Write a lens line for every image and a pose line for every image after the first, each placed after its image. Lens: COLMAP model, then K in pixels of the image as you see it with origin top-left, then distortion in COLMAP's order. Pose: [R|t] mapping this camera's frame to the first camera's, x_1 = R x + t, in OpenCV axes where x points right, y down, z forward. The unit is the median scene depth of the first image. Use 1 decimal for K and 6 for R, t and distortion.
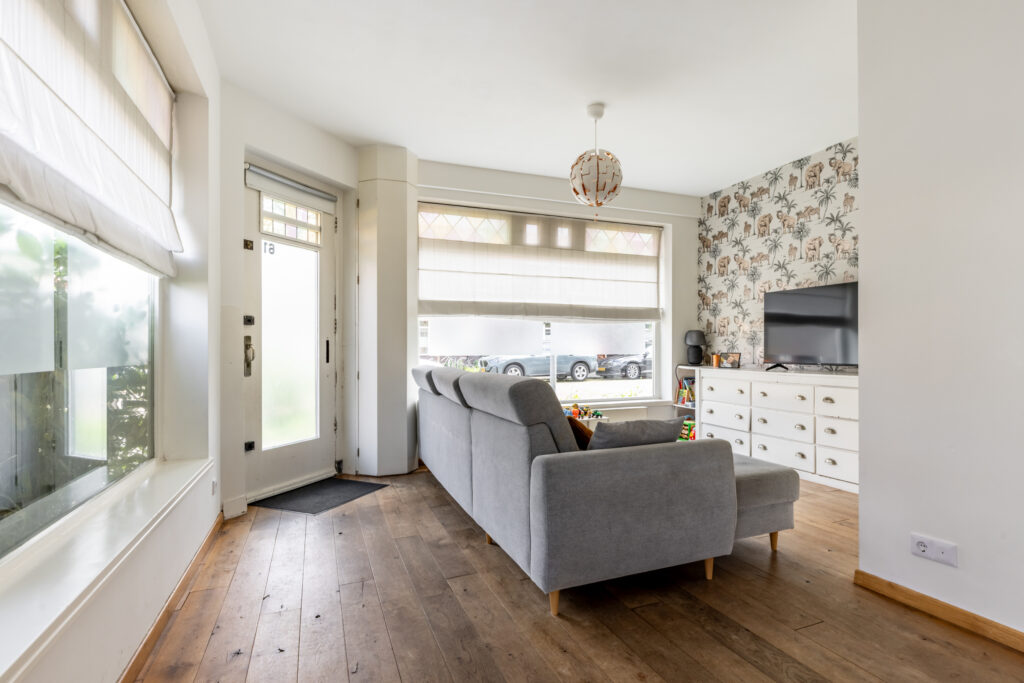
lens RADIAL K [[505.8, 0, 518.9], [0, 505.8, 363.8], [0, 0, 1]] dist [-0.003543, -0.001269]
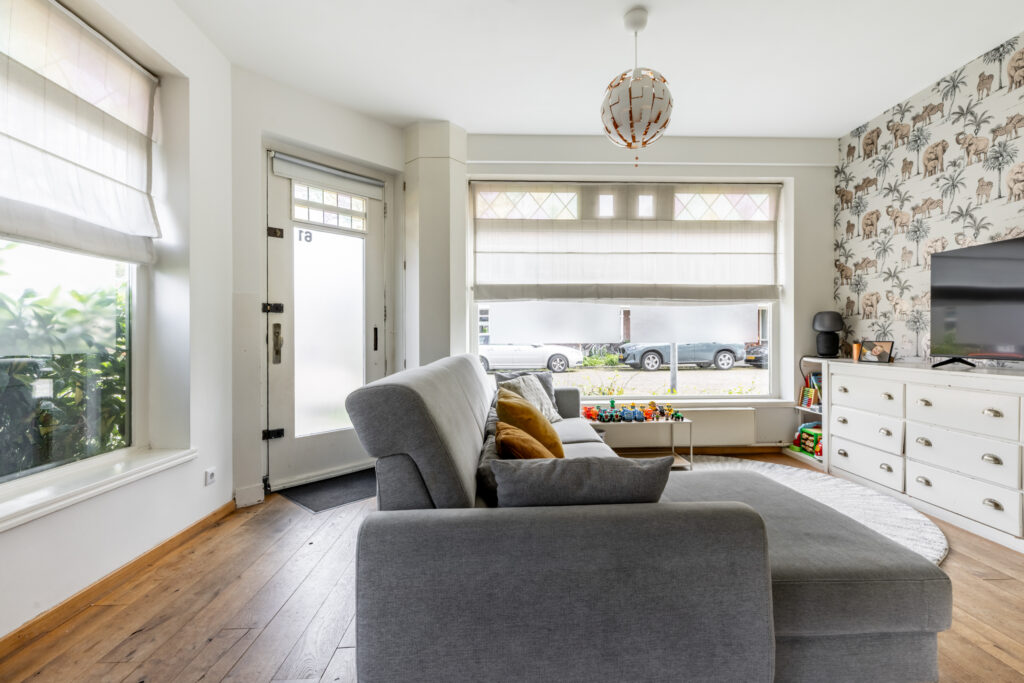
lens RADIAL K [[463.0, 0, 503.3], [0, 463.0, 346.8], [0, 0, 1]] dist [0.003622, -0.002396]
pose [[0.942413, 0.005941, -0.334399, 0.152607], [-0.008510, 0.999944, -0.006216, -0.005607], [0.334343, 0.008704, 0.942411, 0.218039]]
